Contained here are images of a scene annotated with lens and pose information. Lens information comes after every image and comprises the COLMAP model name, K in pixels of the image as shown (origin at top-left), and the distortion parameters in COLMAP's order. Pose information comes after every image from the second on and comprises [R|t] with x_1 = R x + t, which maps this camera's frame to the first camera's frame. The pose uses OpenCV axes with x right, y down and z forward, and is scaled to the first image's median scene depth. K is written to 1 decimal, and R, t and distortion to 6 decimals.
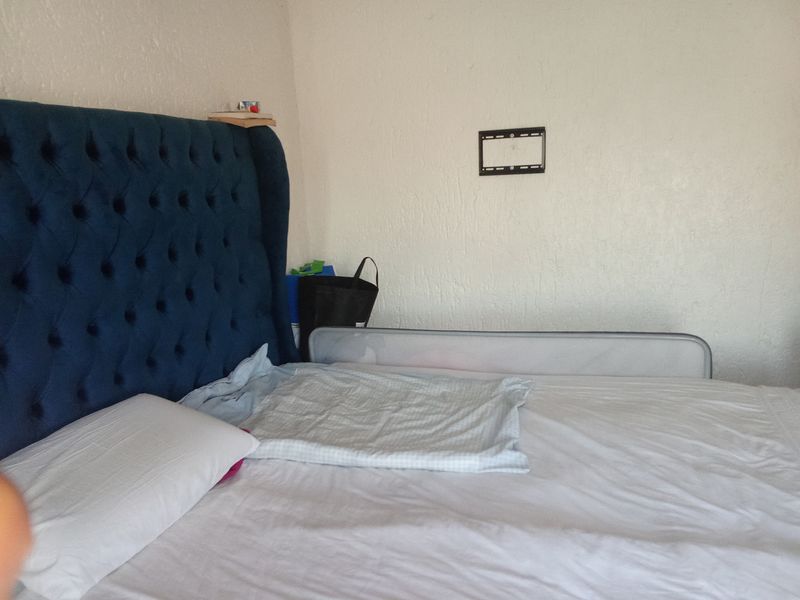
lens RADIAL K [[625.6, 0, 400.0], [0, 625.6, 300.0], [0, 0, 1]] dist [0.091117, -0.148695]
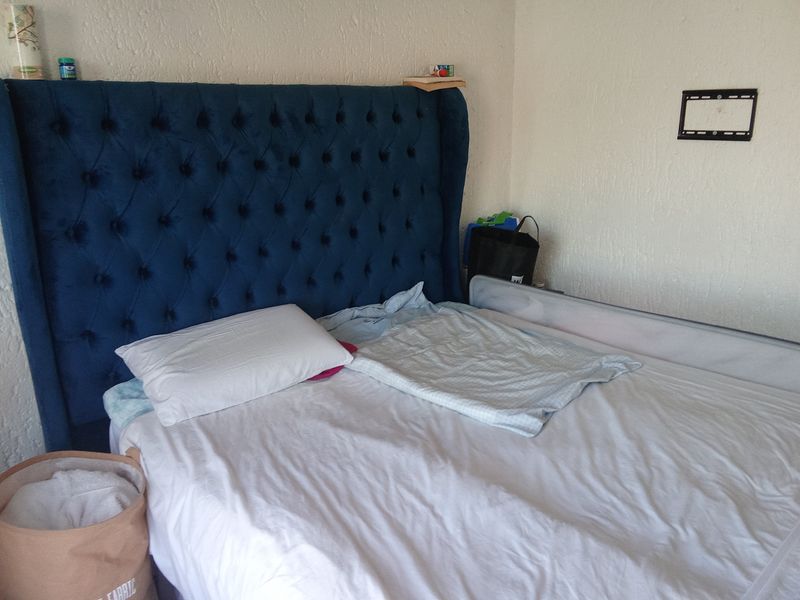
lens RADIAL K [[625.6, 0, 400.0], [0, 625.6, 300.0], [0, 0, 1]] dist [0.091117, -0.148695]
pose [[0.858572, 0.175888, -0.481578, 0.339506], [-0.121426, 0.982347, 0.142304, -0.061829], [0.498106, -0.063702, 0.864773, -0.032817]]
